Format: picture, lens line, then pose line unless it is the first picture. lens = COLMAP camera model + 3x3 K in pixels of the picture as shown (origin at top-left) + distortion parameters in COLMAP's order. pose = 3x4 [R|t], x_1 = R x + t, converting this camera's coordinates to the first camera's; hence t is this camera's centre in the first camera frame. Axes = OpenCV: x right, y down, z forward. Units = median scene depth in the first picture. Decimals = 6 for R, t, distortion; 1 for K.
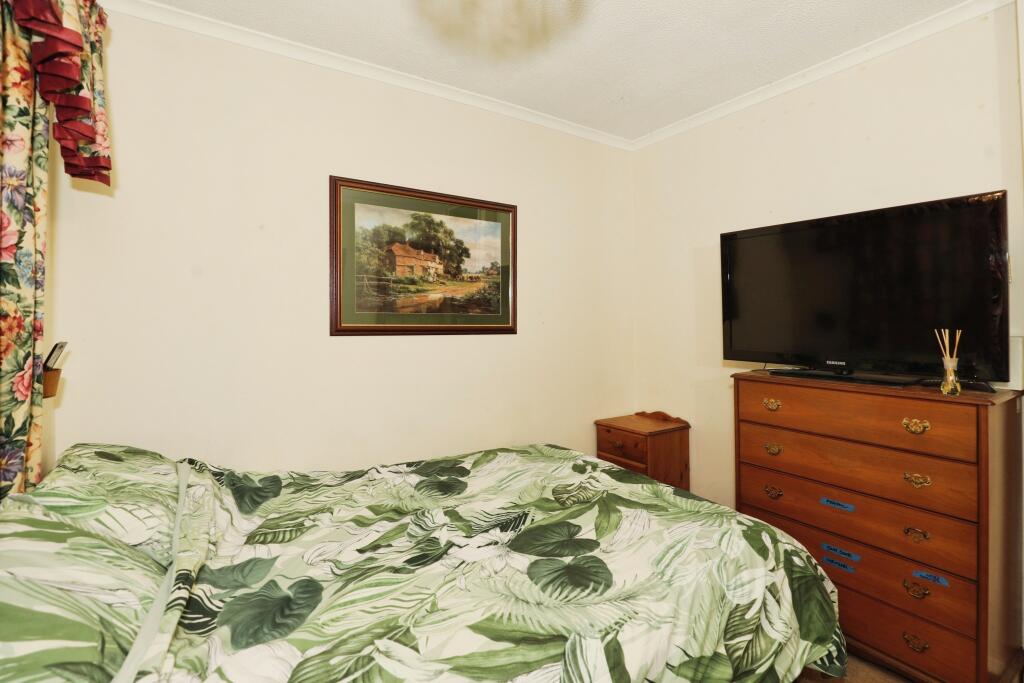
lens RADIAL K [[478.5, 0, 521.3], [0, 478.5, 312.6], [0, 0, 1]] dist [-0.039199, 0.002976]
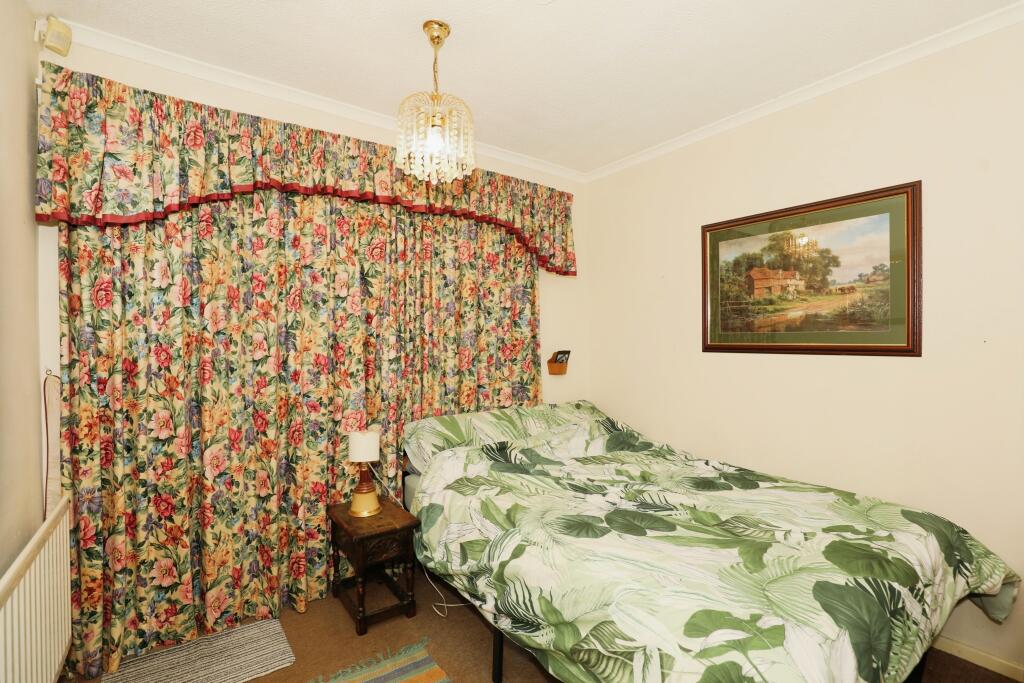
lens RADIAL K [[478.5, 0, 512.0], [0, 478.5, 341.6], [0, 0, 1]] dist [-0.039199, 0.002976]
pose [[0.034665, -0.000367, -0.999399, 0.789213], [0.023092, 0.999733, 0.000433, 0.007960], [0.999132, -0.023093, 0.034665, 0.407887]]
